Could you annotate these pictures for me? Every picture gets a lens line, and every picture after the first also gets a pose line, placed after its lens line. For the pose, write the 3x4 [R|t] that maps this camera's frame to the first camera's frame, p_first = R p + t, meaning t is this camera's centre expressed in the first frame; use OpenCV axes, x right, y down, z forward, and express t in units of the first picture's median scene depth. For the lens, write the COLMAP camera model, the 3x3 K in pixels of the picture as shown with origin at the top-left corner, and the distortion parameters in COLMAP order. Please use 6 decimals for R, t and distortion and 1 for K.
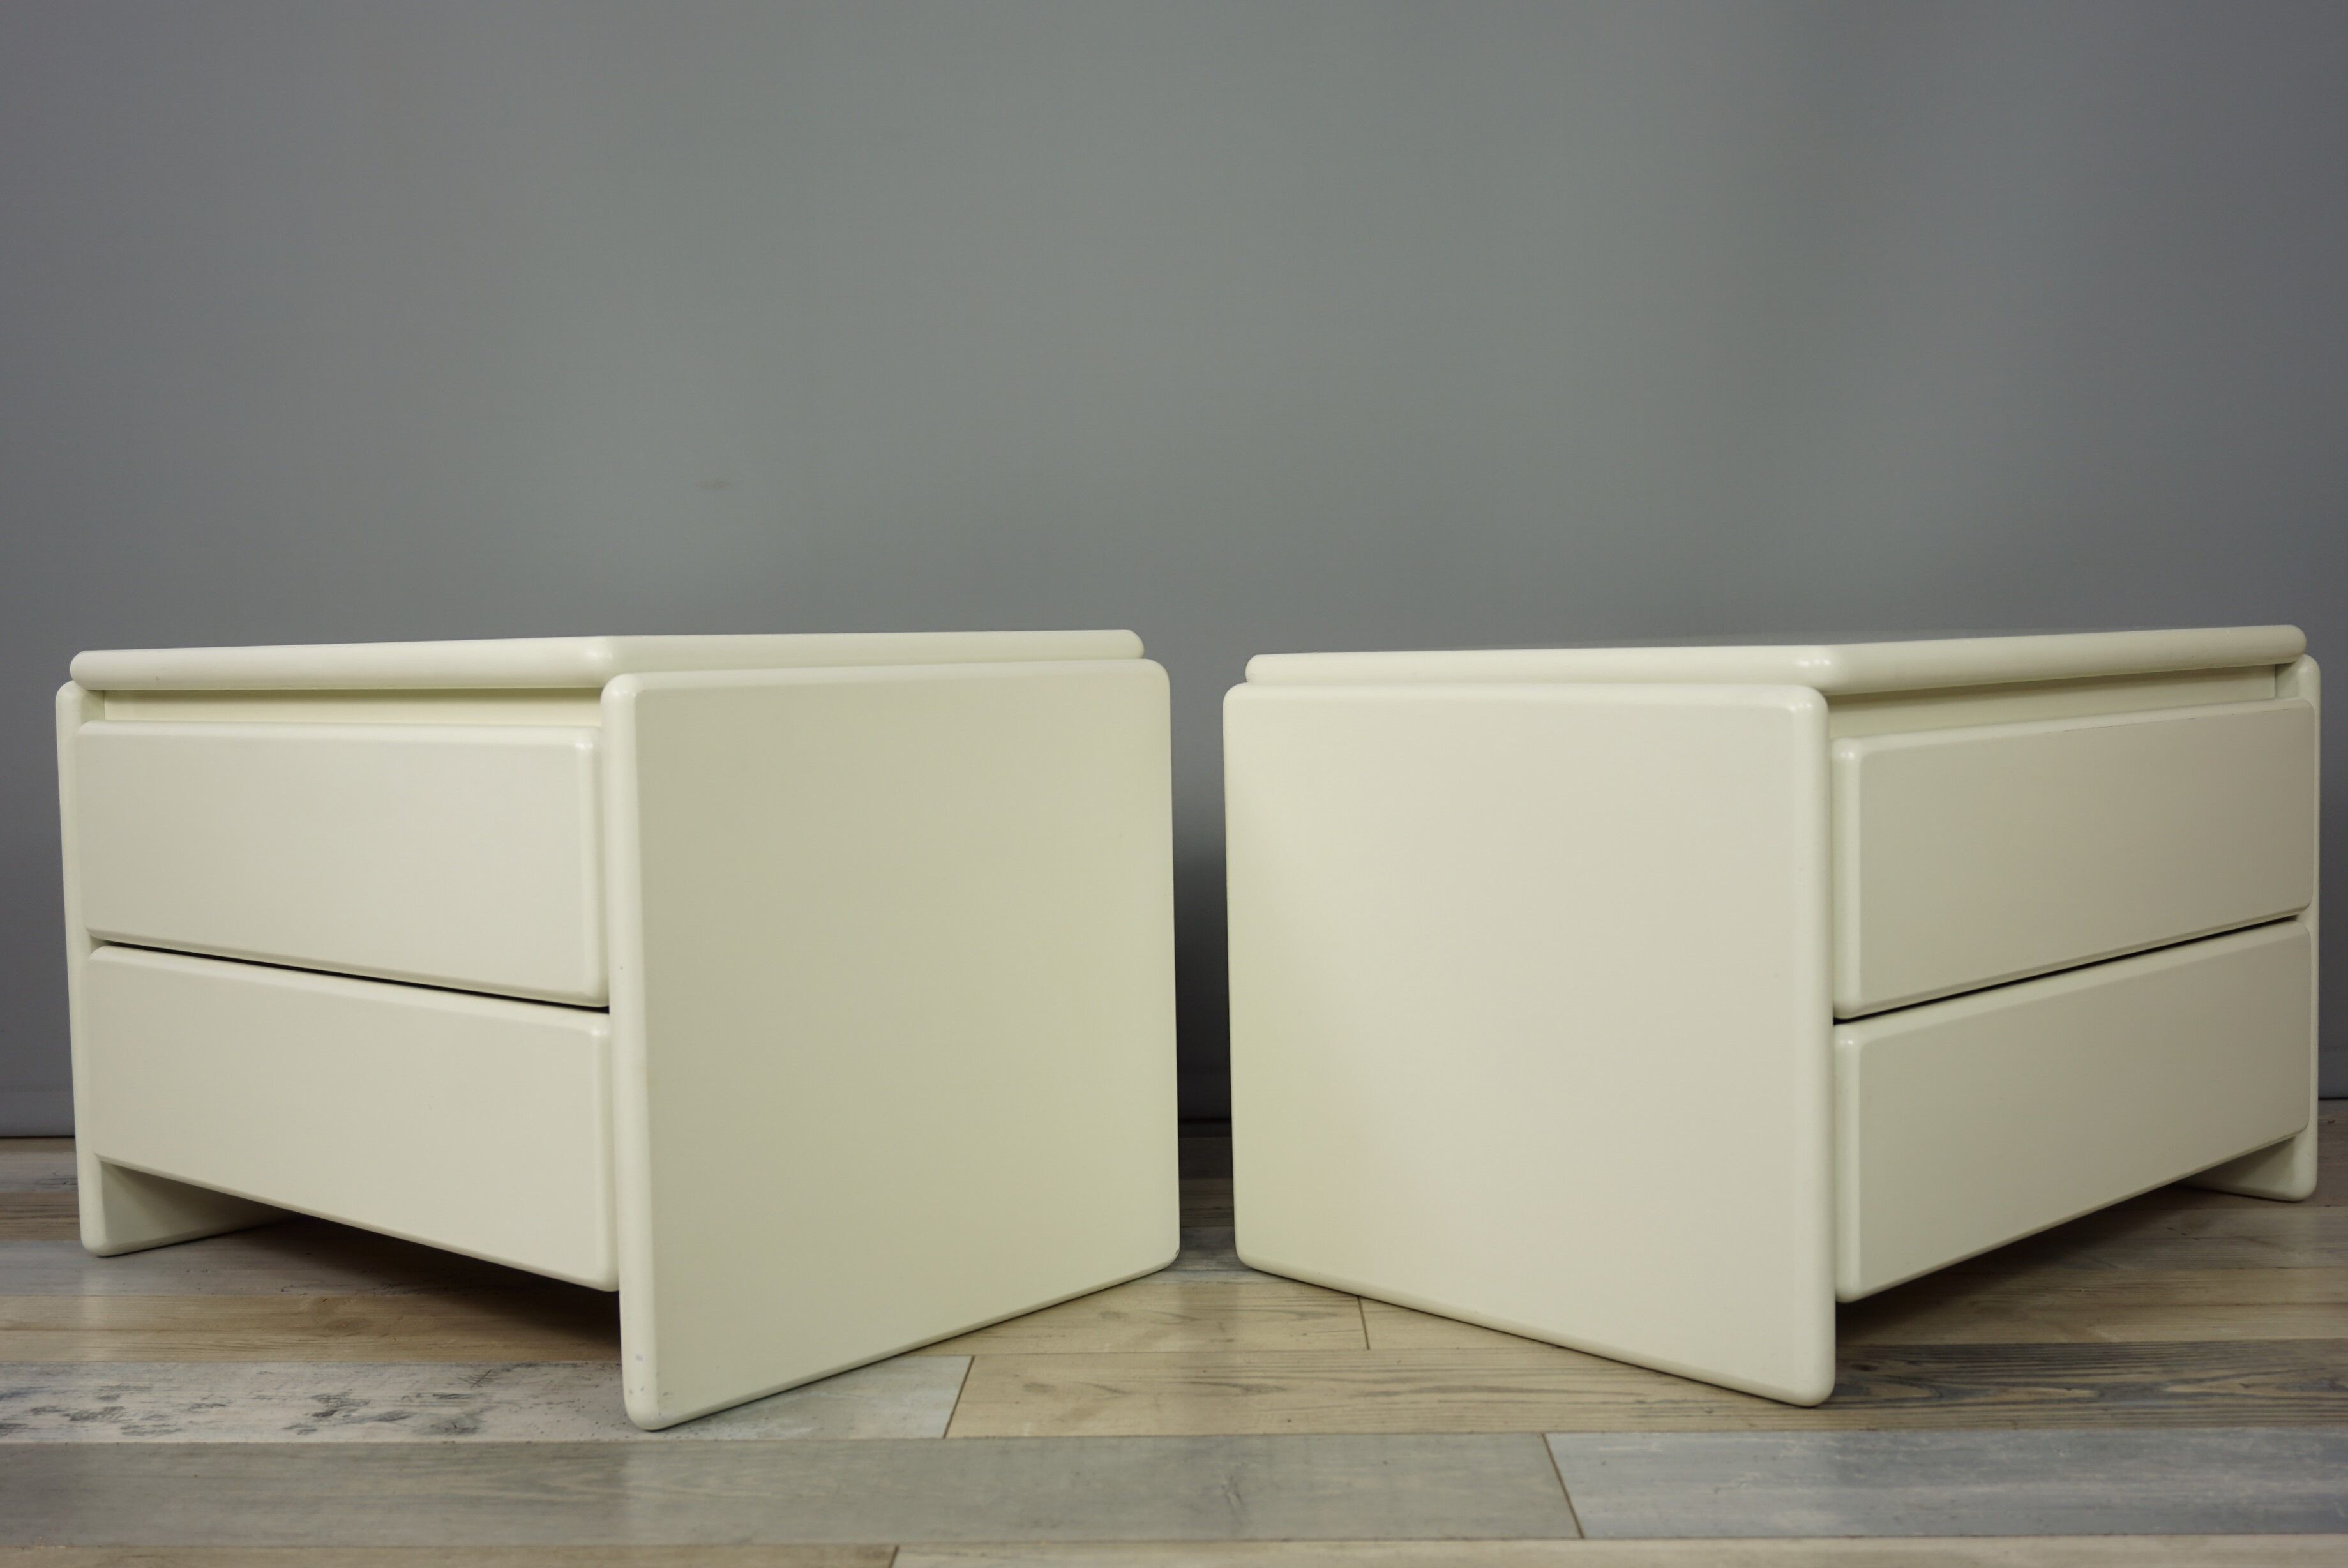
lens RADIAL K [[2431.5, 0, 1174.0], [0, 2431.5, 784.0], [0, 0, 1]] dist [0.017042, 0.009334]
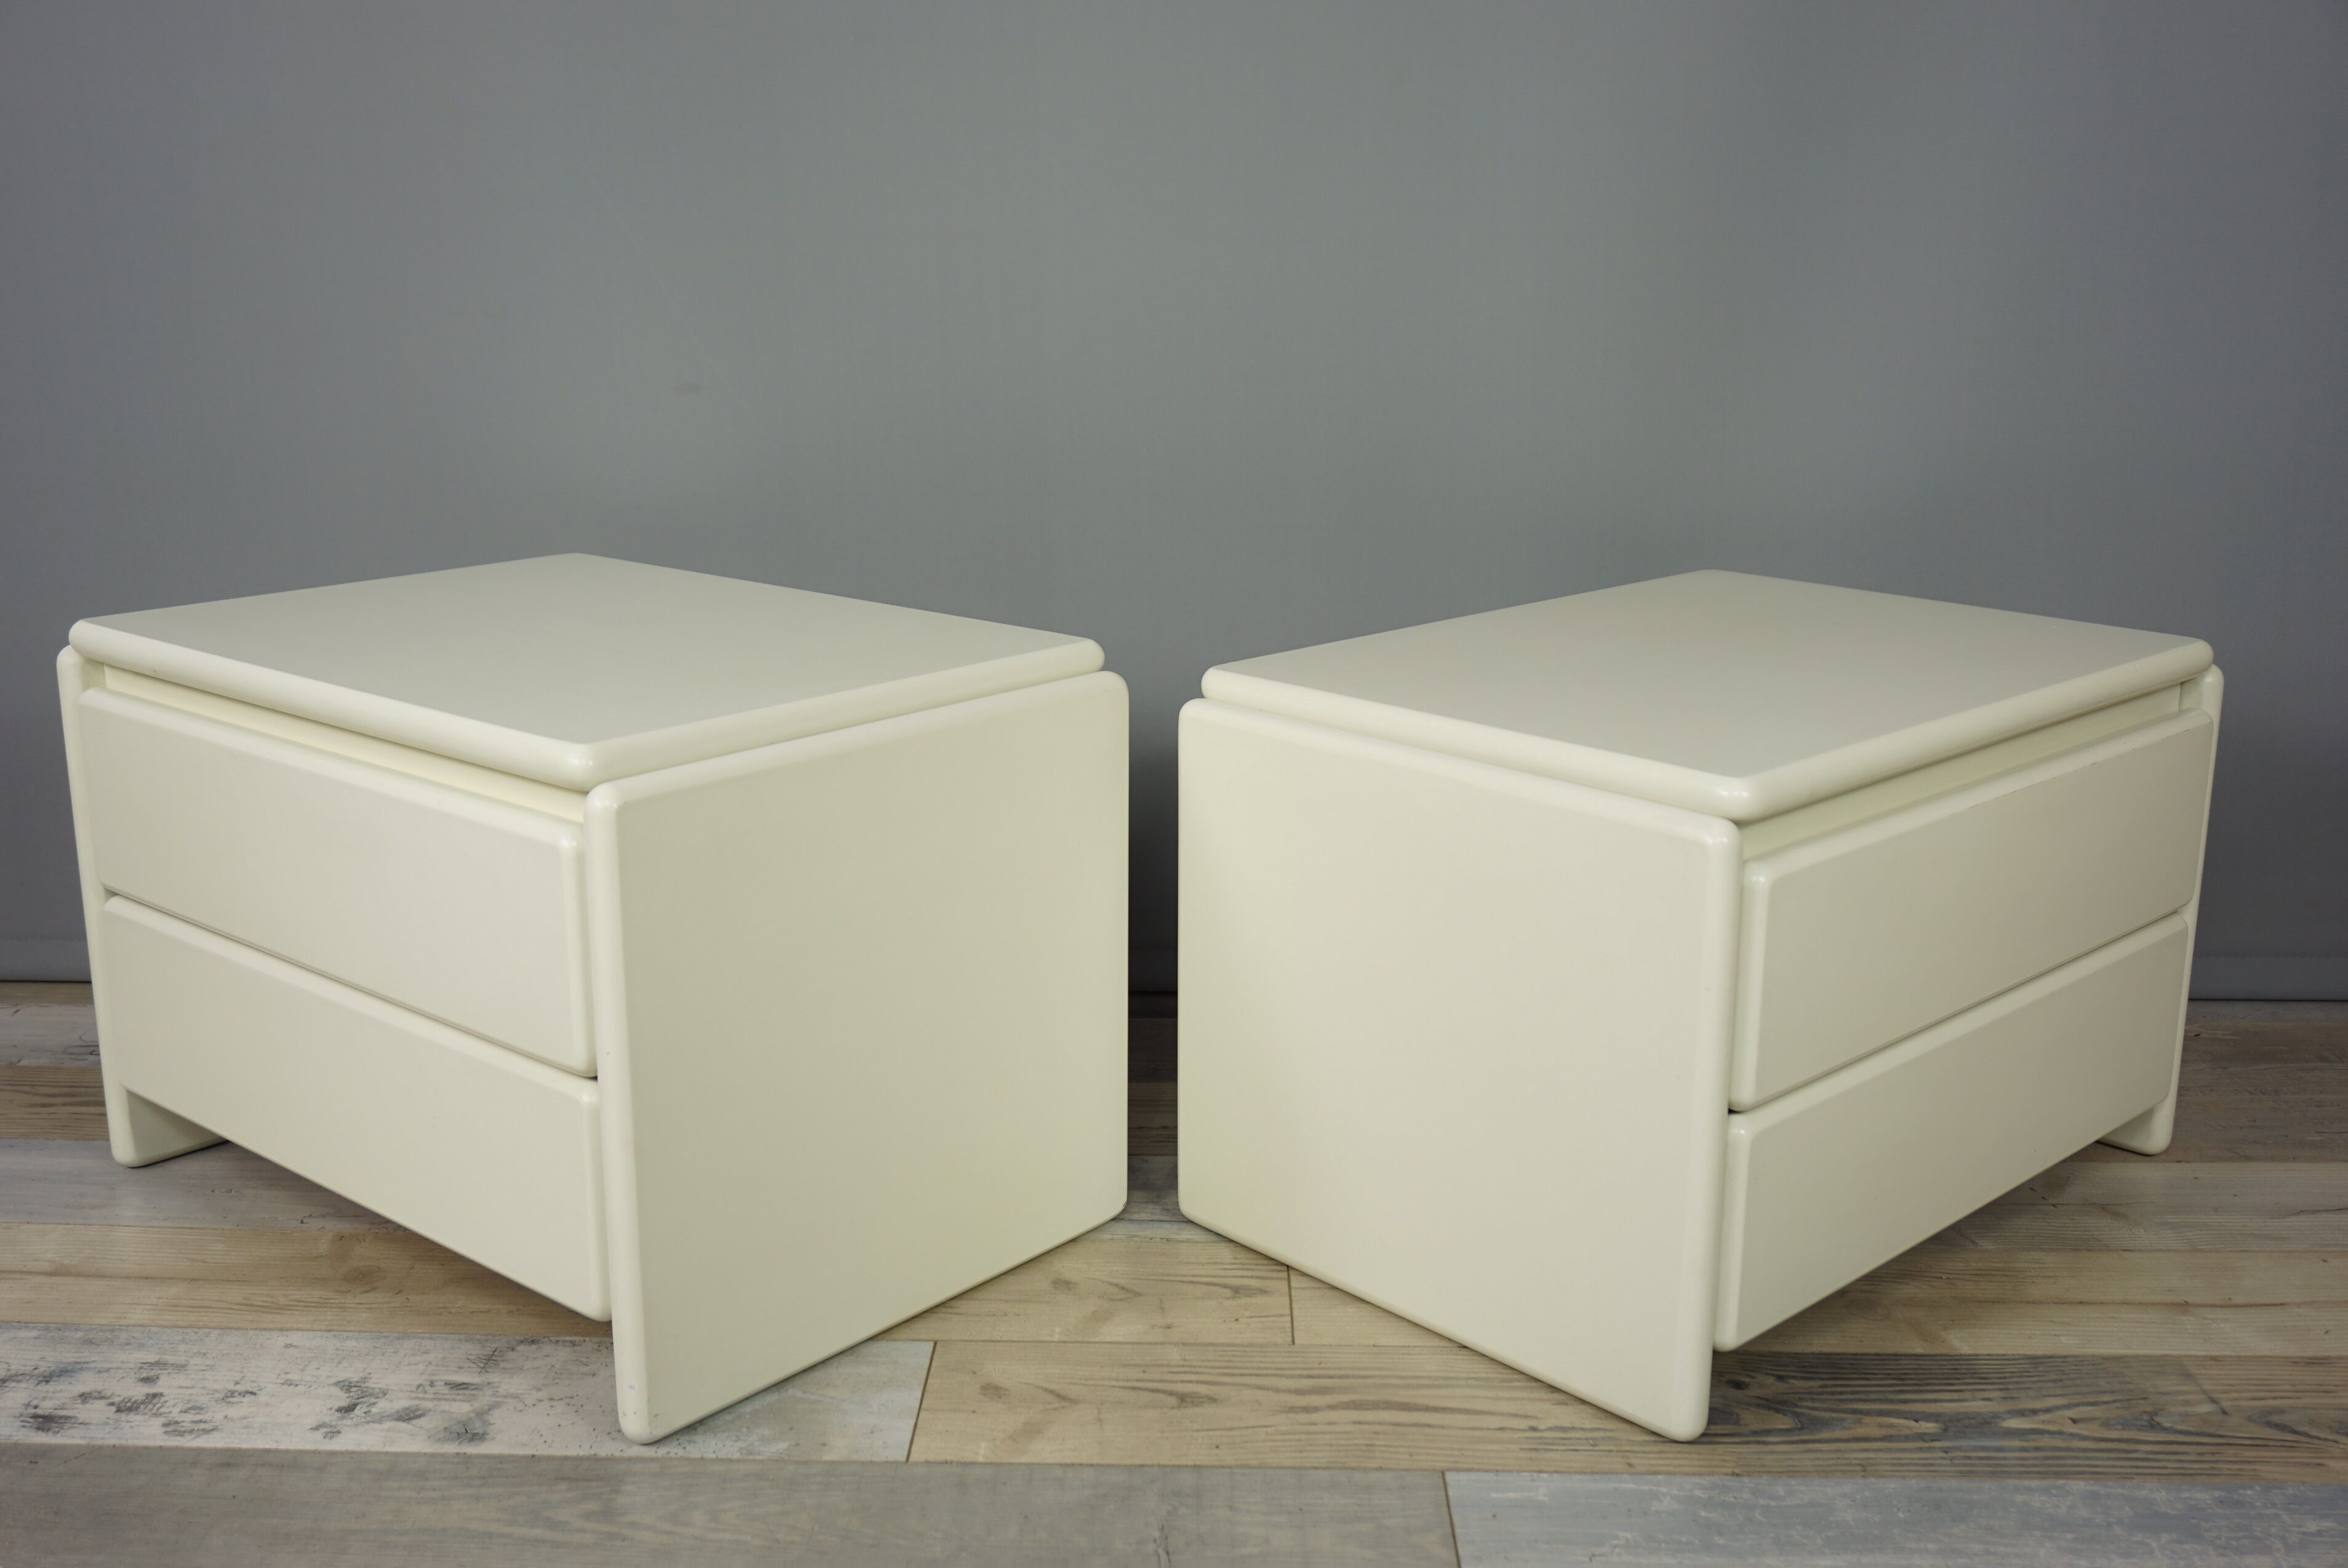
lens RADIAL K [[2357.5, 0, 1174.0], [0, 2357.5, 784.0], [0, 0, 1]] dist [0.009281, 0.035755]
pose [[0.999639, 0.022469, 0.014722, 0.004633], [-0.024837, 0.981865, 0.187950, -0.233638], [-0.010232, -0.188248, 0.982068, -0.003822]]
